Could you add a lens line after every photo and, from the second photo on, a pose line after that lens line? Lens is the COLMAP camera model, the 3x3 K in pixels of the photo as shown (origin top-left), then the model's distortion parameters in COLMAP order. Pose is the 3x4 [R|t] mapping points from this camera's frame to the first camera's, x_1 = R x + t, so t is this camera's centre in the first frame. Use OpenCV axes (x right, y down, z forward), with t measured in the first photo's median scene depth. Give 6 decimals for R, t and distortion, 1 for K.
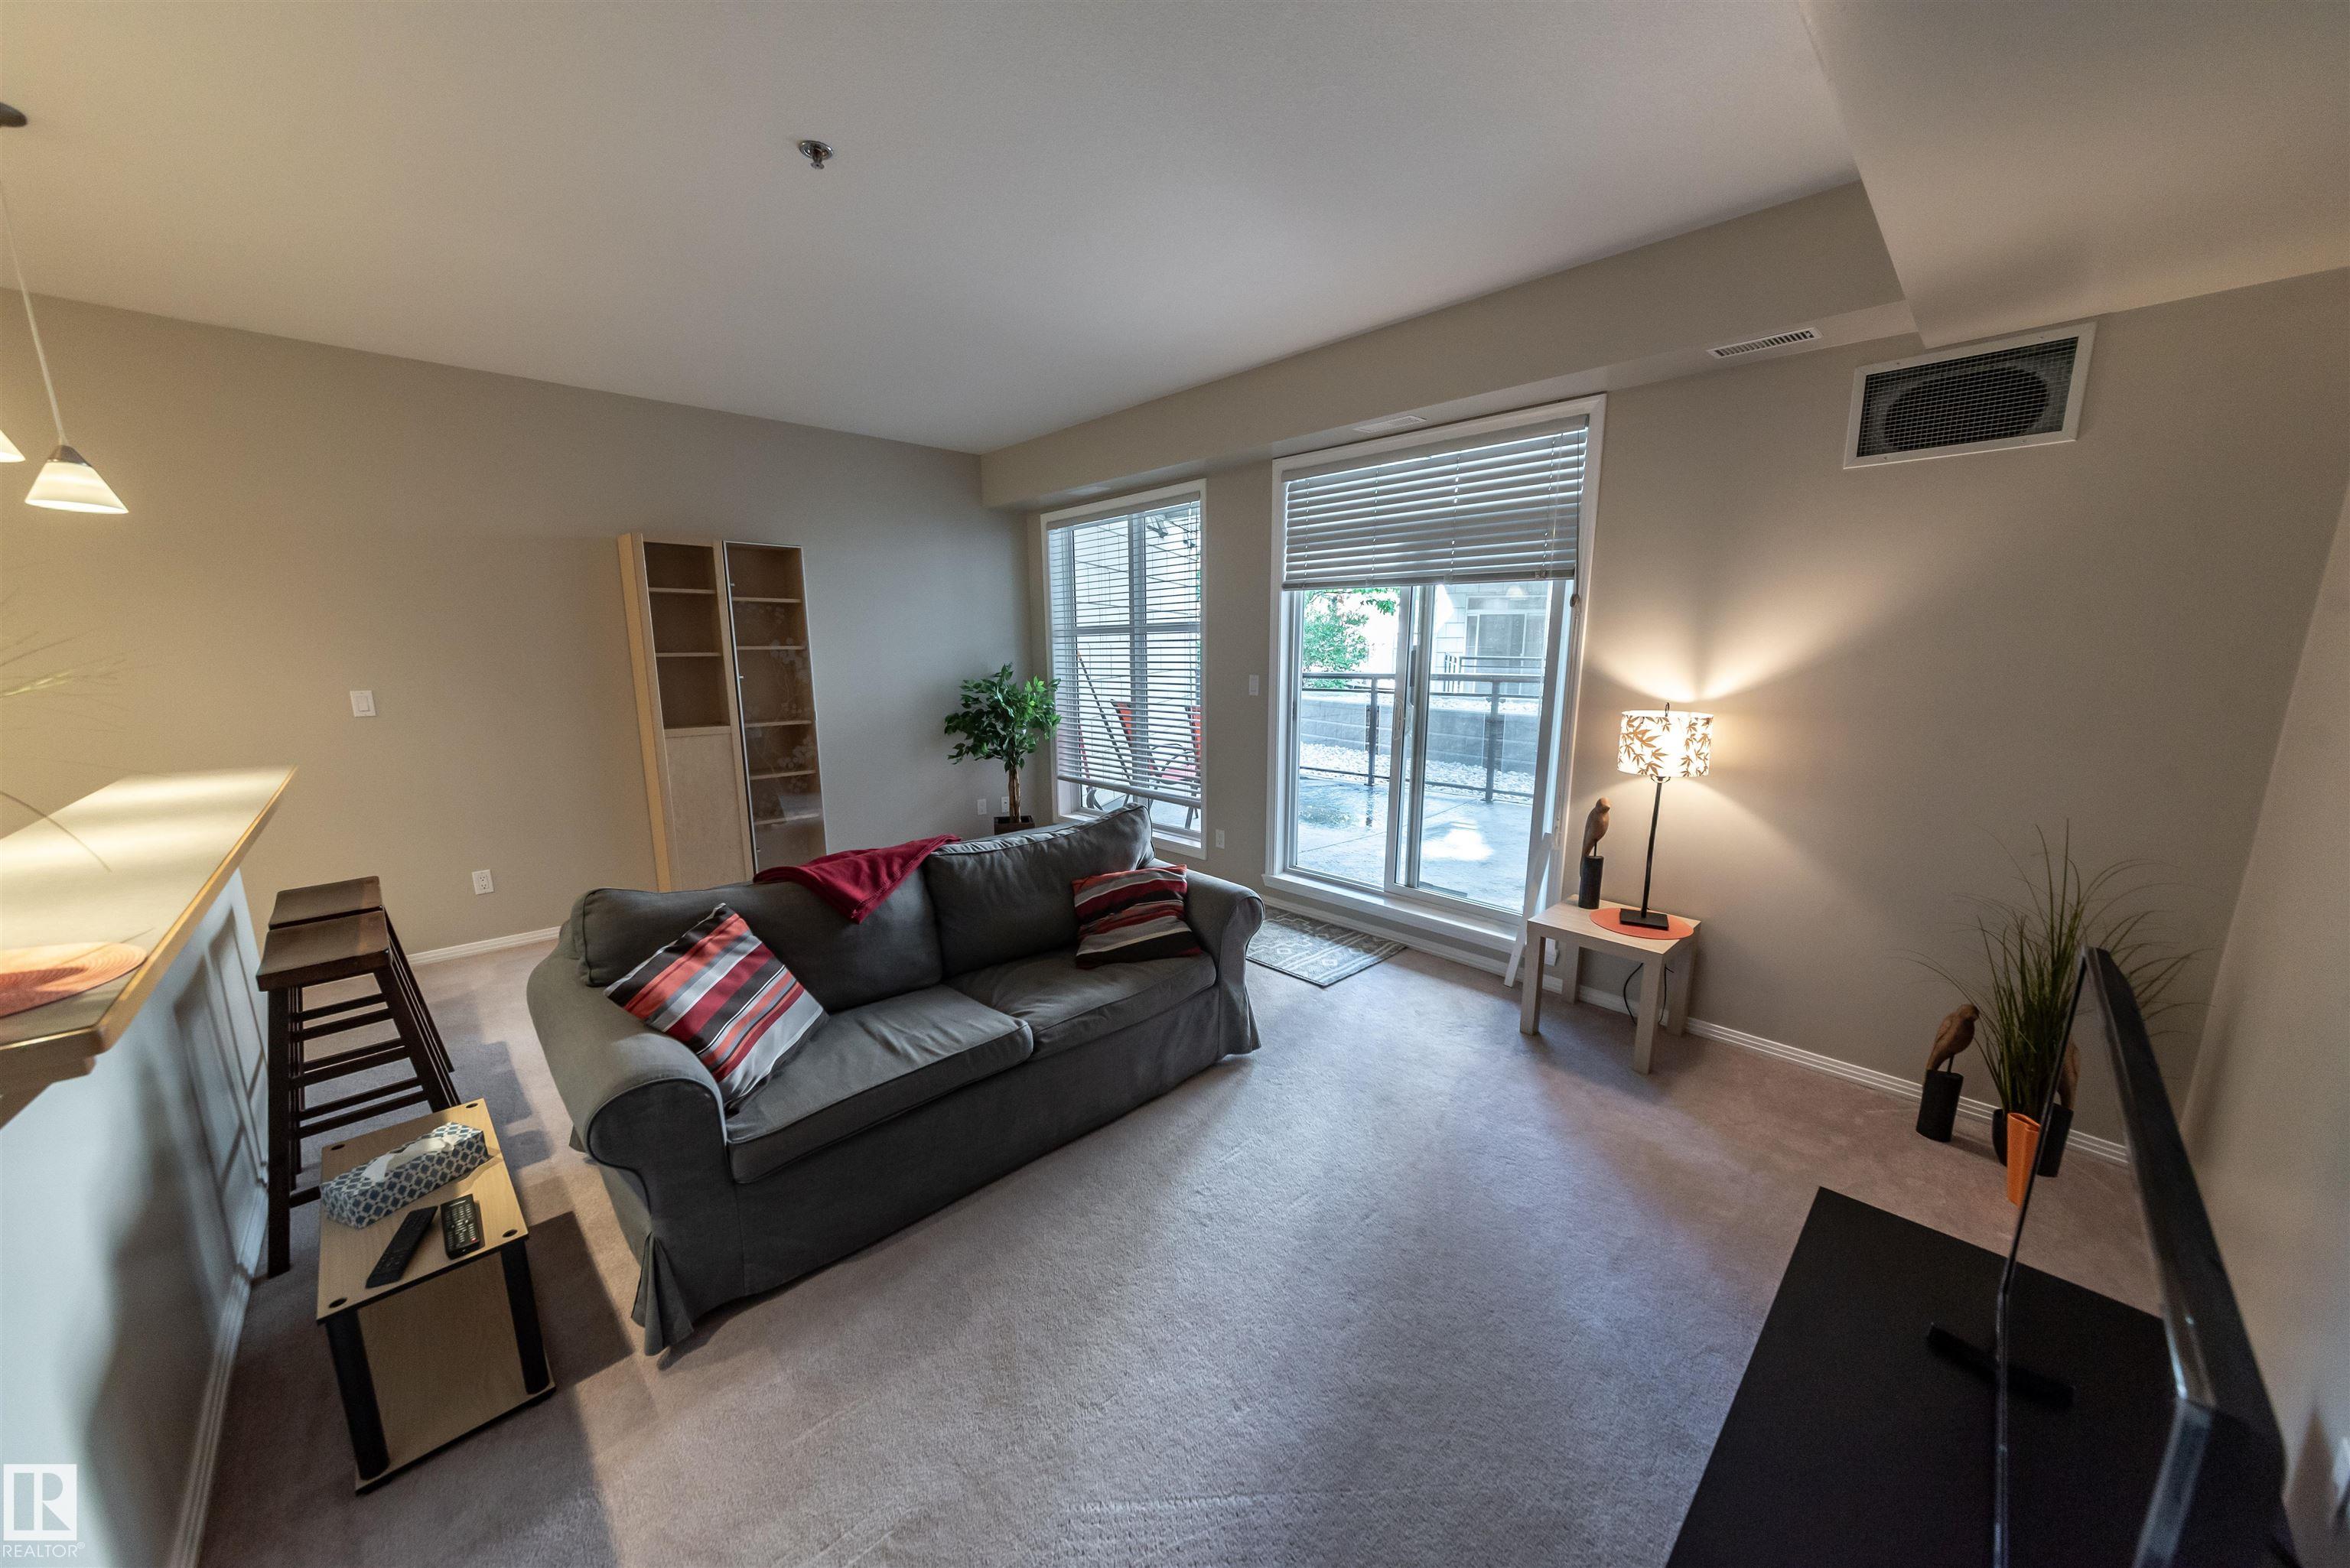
lens RADIAL K [[813.0, 0, 1176.4], [0, 813.0, 794.5], [0, 0, 1]] dist [-0.000019, 0.003131]
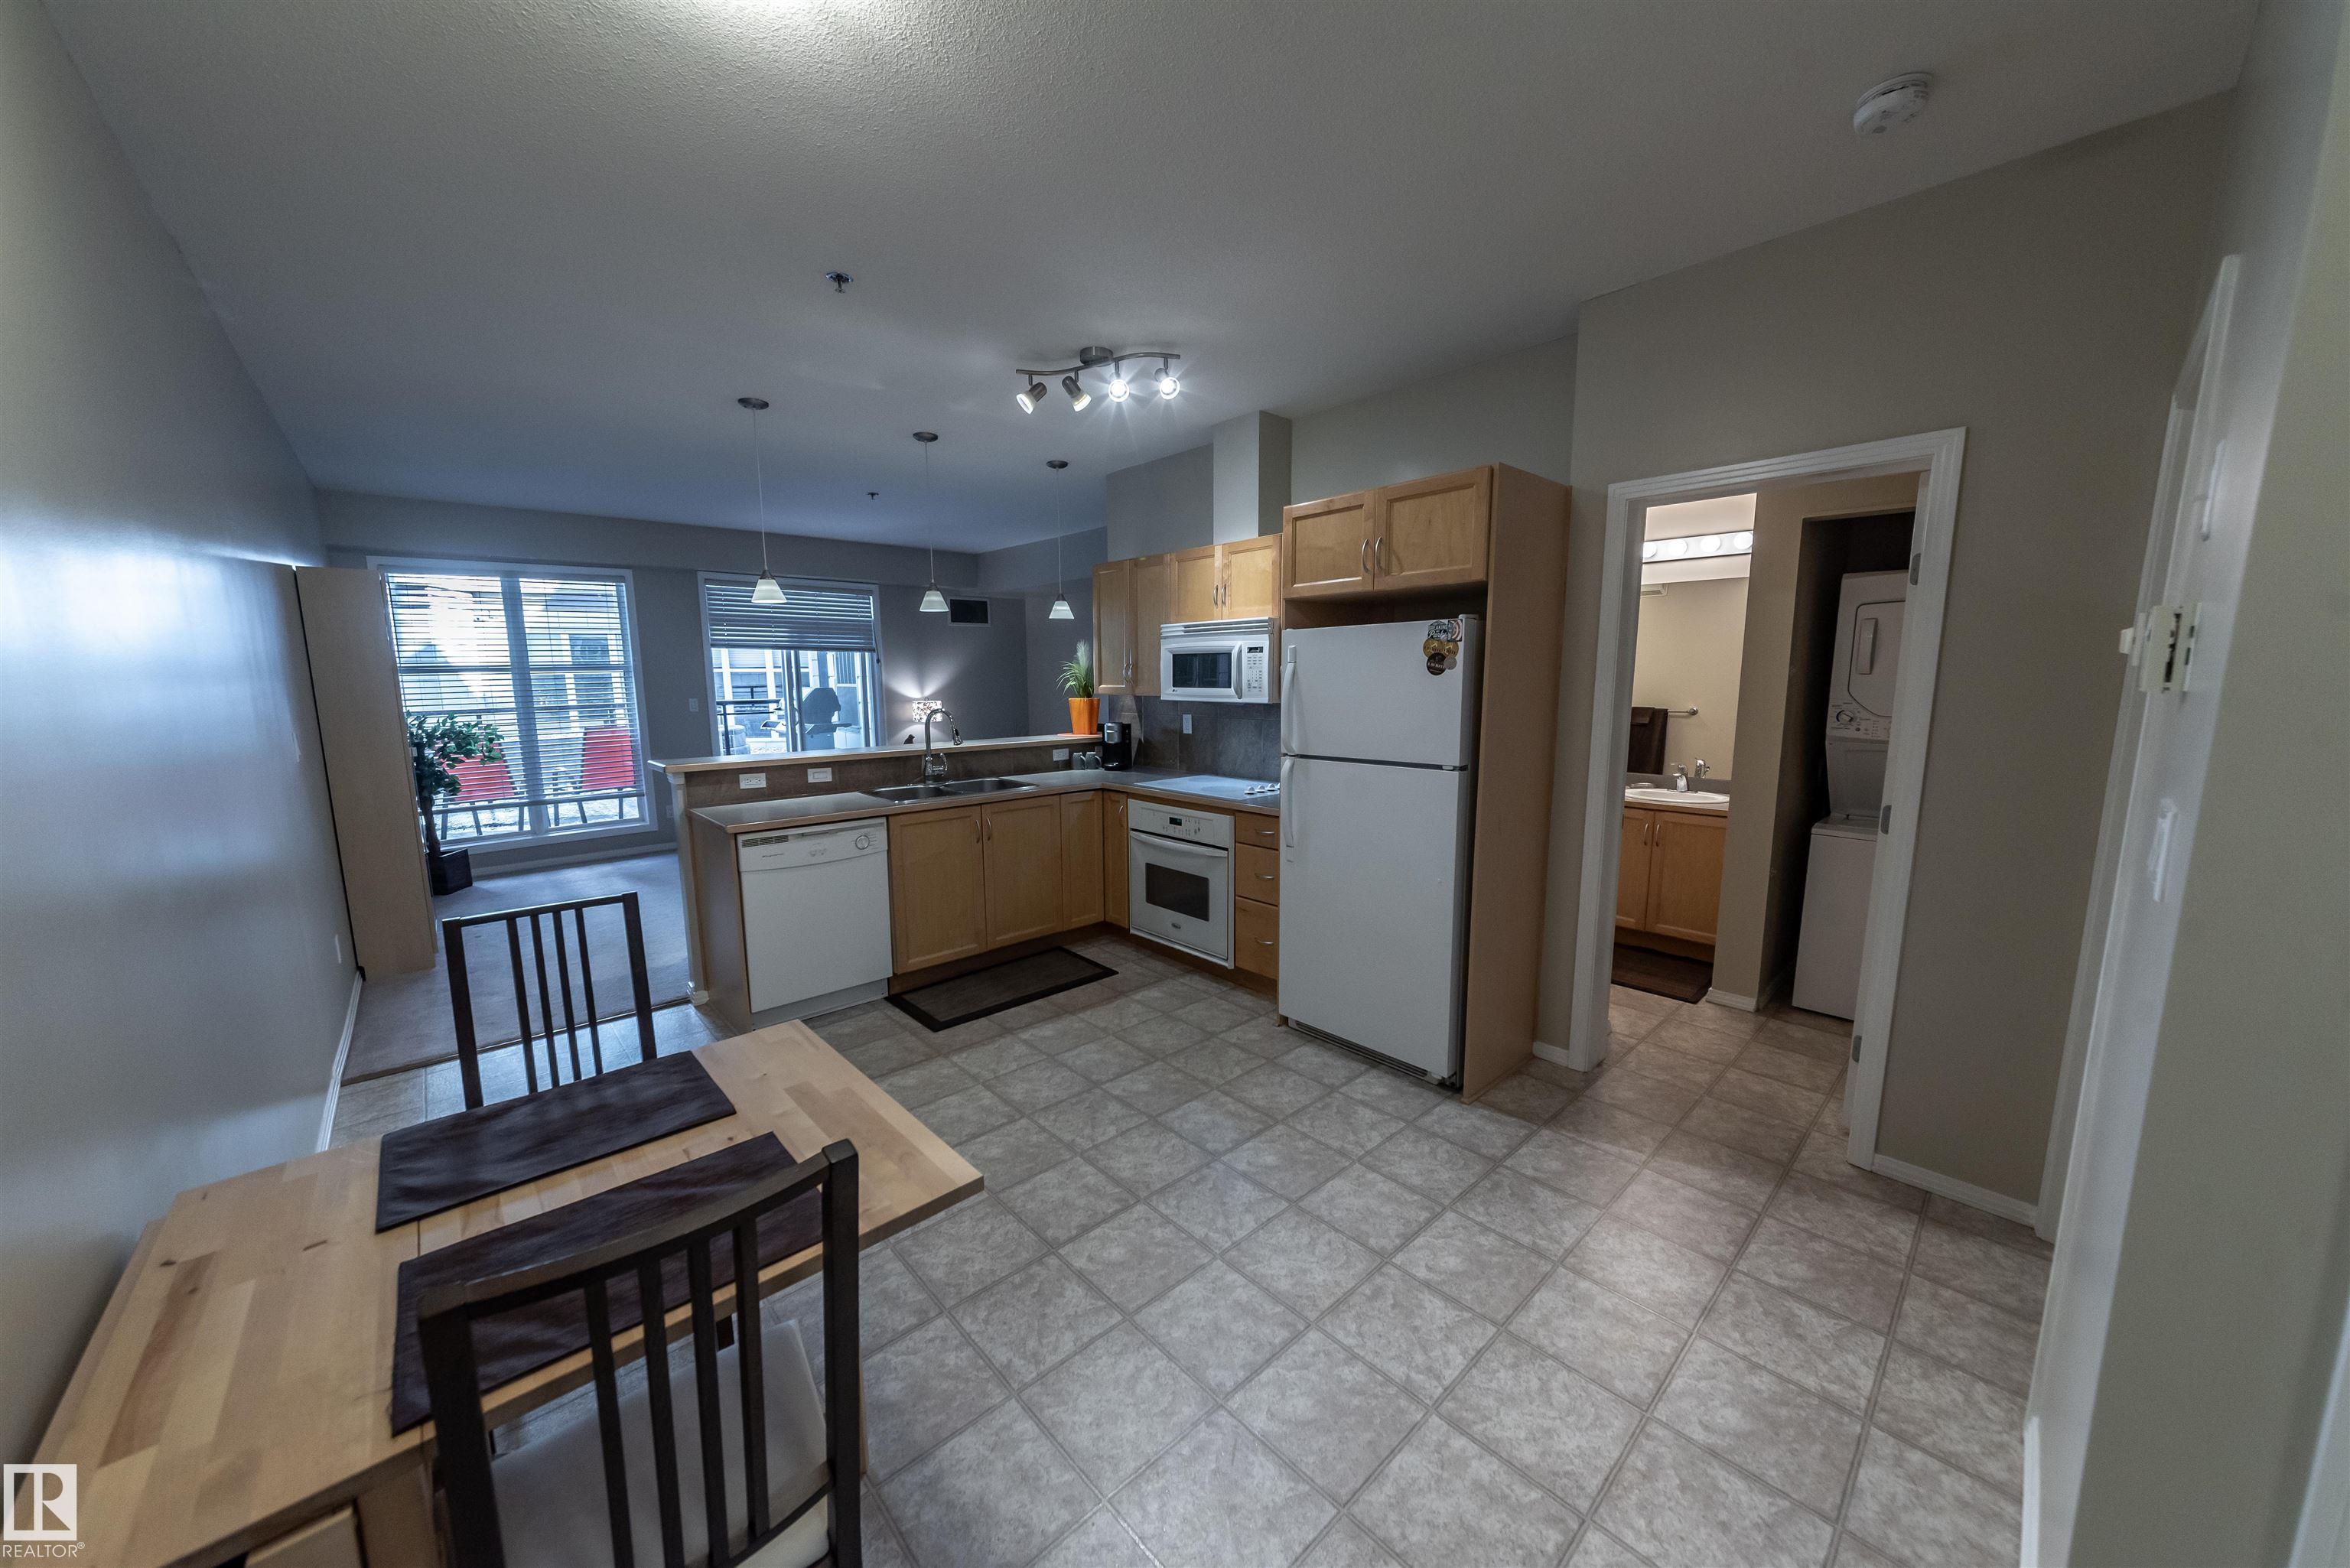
lens RADIAL K [[813.0, 0, 1176.4], [0, 813.0, 794.5], [0, 0, 1]] dist [-0.000019, 0.003131]
pose [[0.013010, -0.141627, 0.989835, -1.761195], [0.195847, 0.971106, 0.136373, 0.003927], [-0.980548, 0.192082, 0.040372, 0.046814]]
